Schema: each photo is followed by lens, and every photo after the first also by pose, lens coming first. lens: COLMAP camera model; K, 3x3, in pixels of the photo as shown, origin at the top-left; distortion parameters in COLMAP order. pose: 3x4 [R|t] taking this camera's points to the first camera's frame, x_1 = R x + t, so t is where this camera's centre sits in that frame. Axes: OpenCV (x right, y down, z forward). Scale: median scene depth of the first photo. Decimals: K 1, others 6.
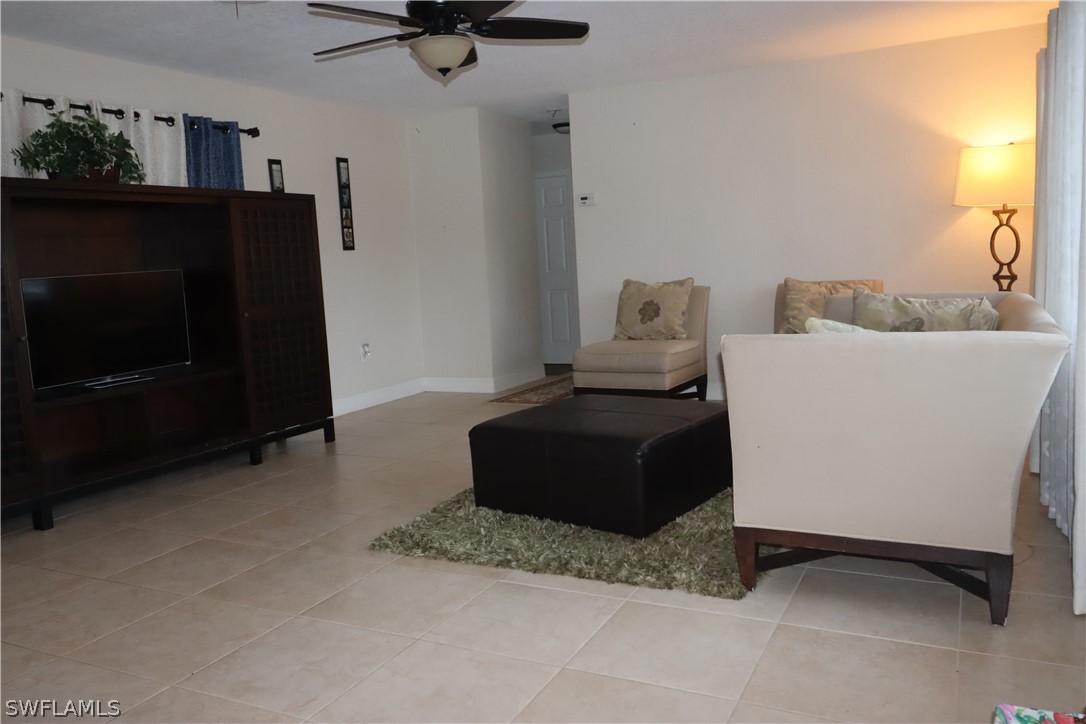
lens RADIAL K [[872.4, 0, 544.4], [0, 872.4, 363.0], [0, 0, 1]] dist [0.007332, -0.002330]
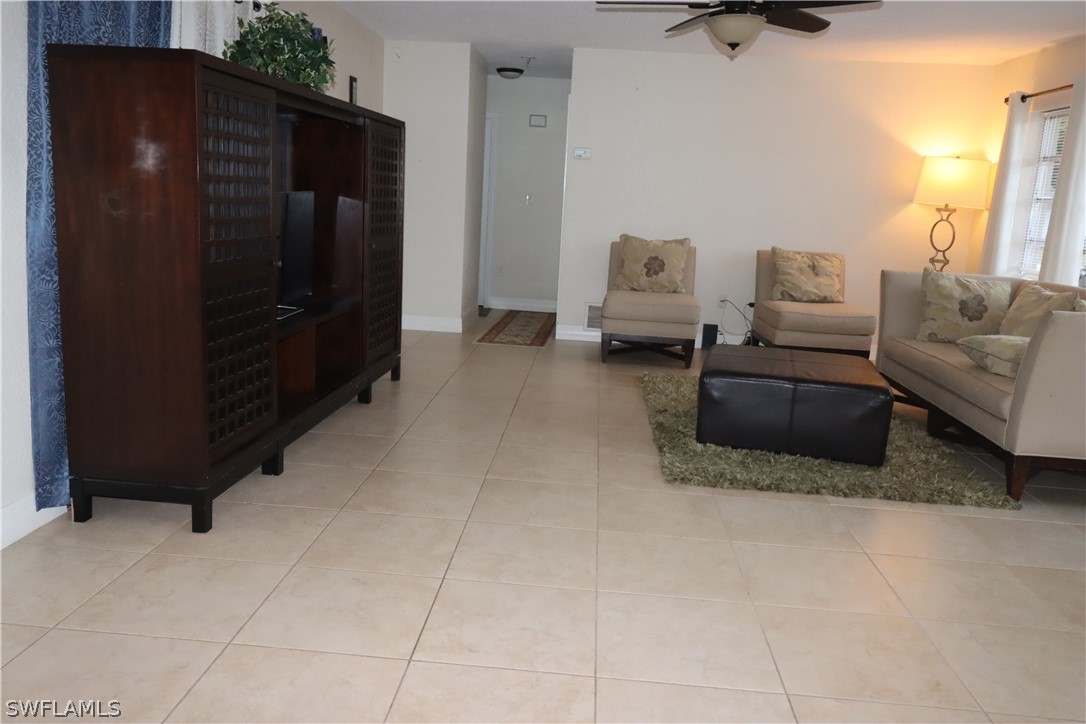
lens RADIAL K [[872.4, 0, 542.2], [0, 872.4, 360.6], [0, 0, 1]] dist [0.007332, -0.002330]
pose [[0.914051, 0.024274, 0.404873, -0.502080], [-0.052518, 0.996887, 0.058799, 0.002691], [-0.402186, -0.075009, 0.912480, 0.050064]]
